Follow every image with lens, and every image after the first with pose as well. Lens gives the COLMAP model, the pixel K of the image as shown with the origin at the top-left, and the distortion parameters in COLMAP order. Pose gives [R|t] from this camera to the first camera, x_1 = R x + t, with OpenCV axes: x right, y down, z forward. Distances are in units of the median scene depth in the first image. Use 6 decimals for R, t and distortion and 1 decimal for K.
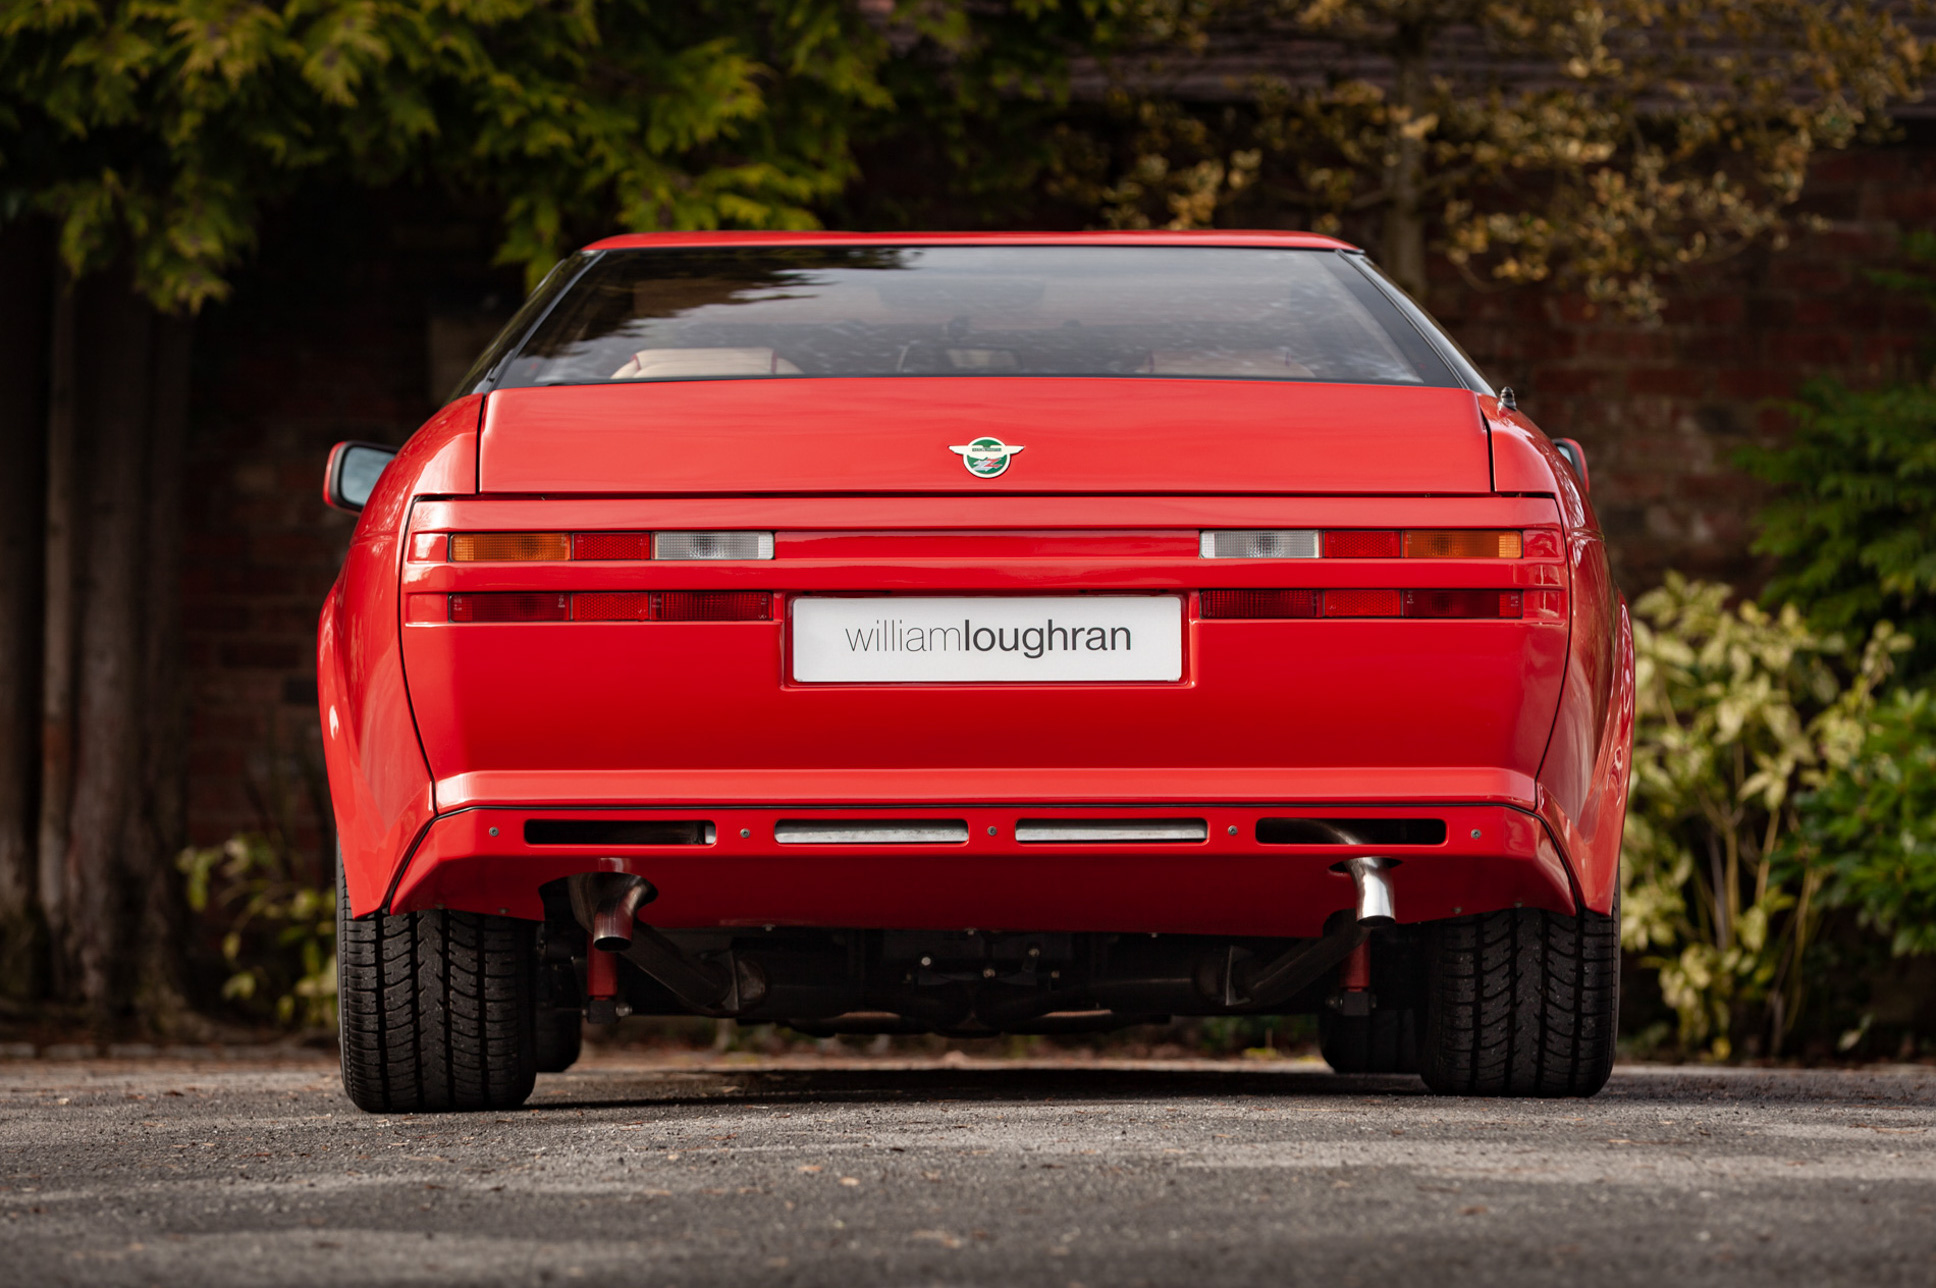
lens RADIAL K [[8435.3, 0, 968.0], [0, 8435.3, 644.0], [0, 0, 1]] dist [-0.123610, 0.200136]
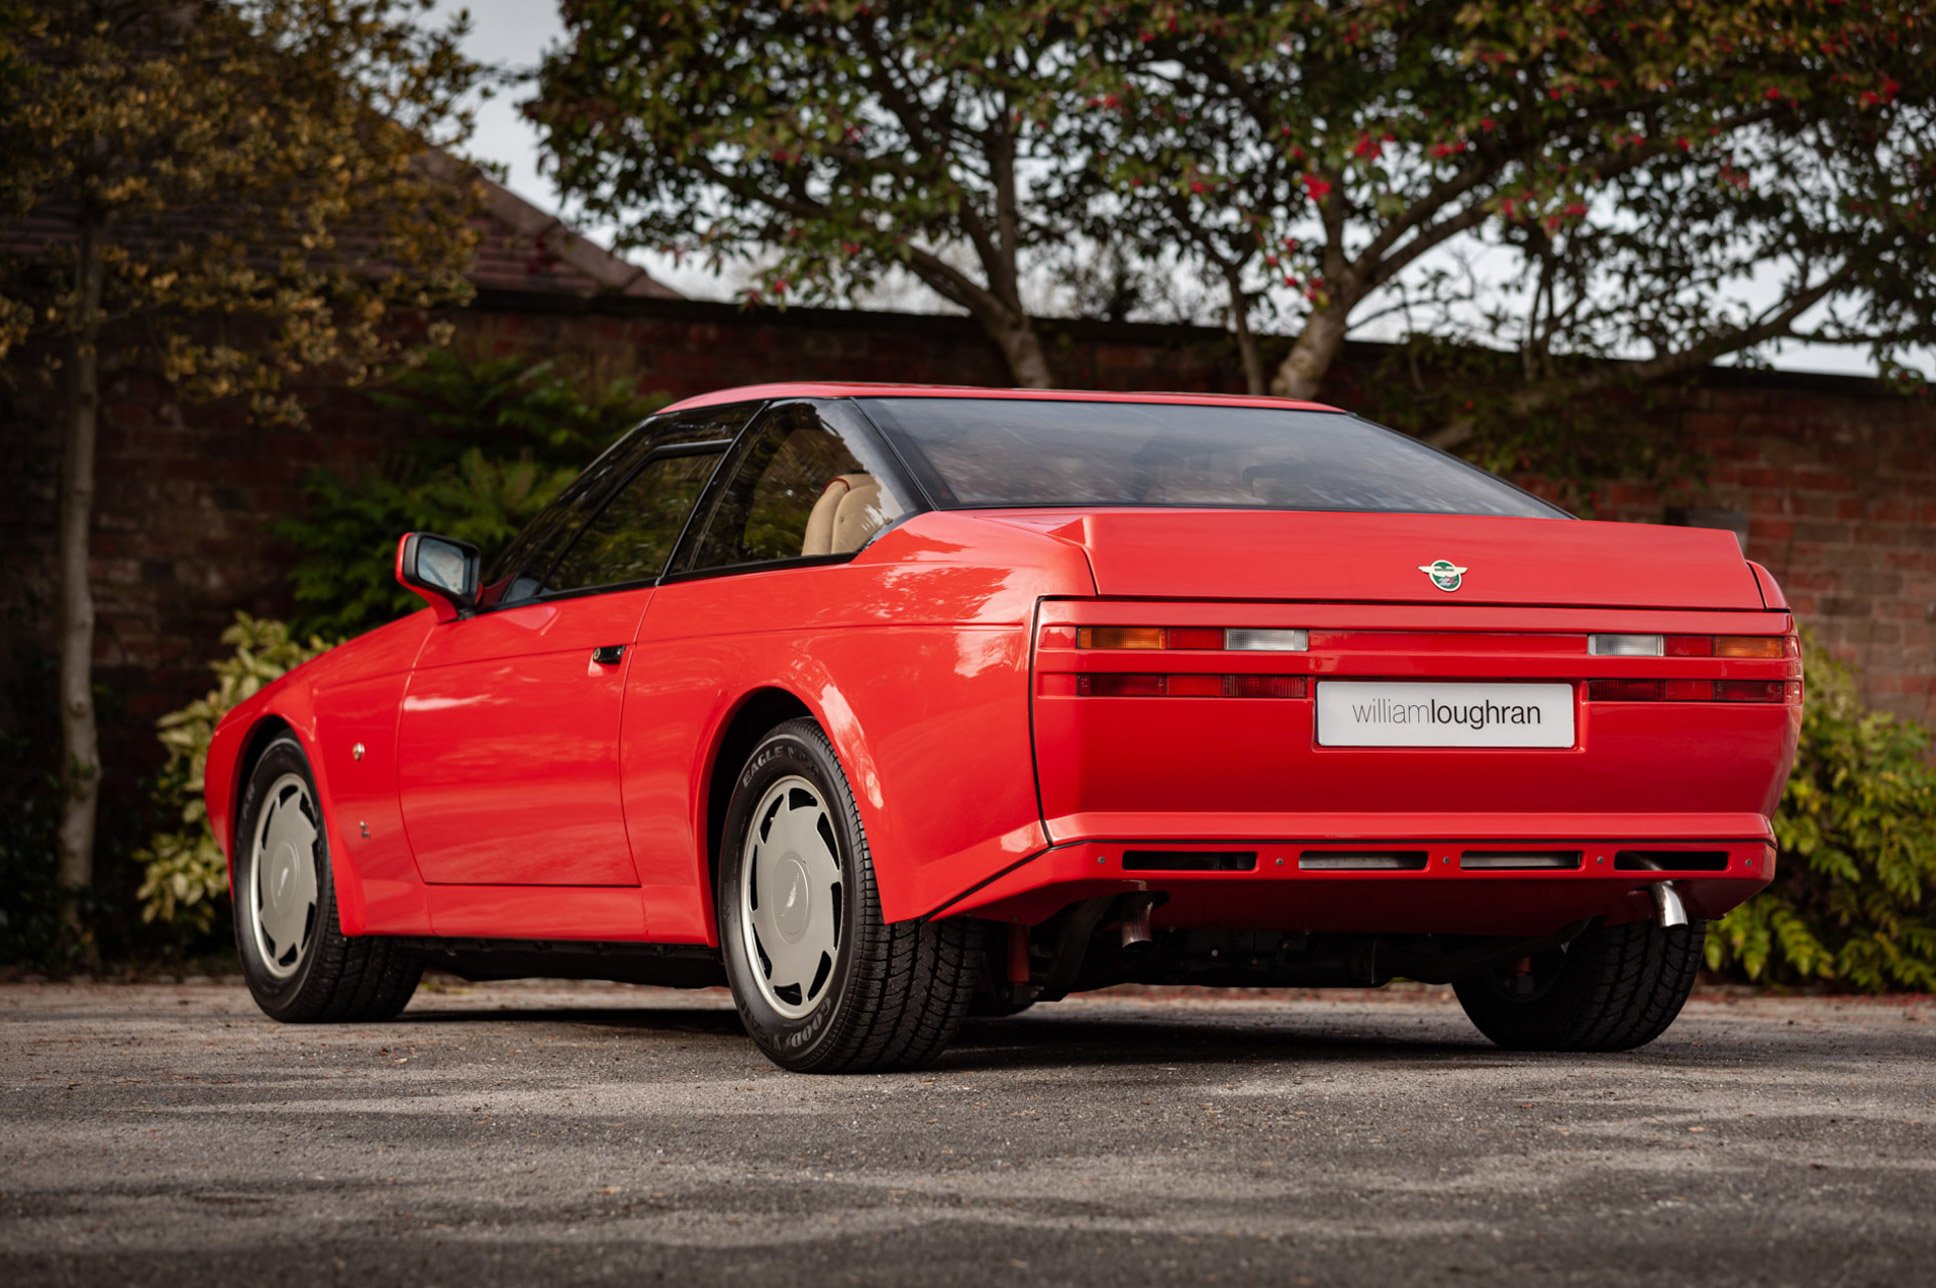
lens RADIAL K [[5906.6, 0, 968.0], [0, 5906.6, 644.0], [0, 0, 1]] dist [0.105373, 1.000239]
pose [[0.923676, 0.016399, 0.382824, -0.418098], [-0.017013, 0.999854, -0.001782, -0.008586], [-0.382798, -0.004867, 0.923819, 0.178434]]
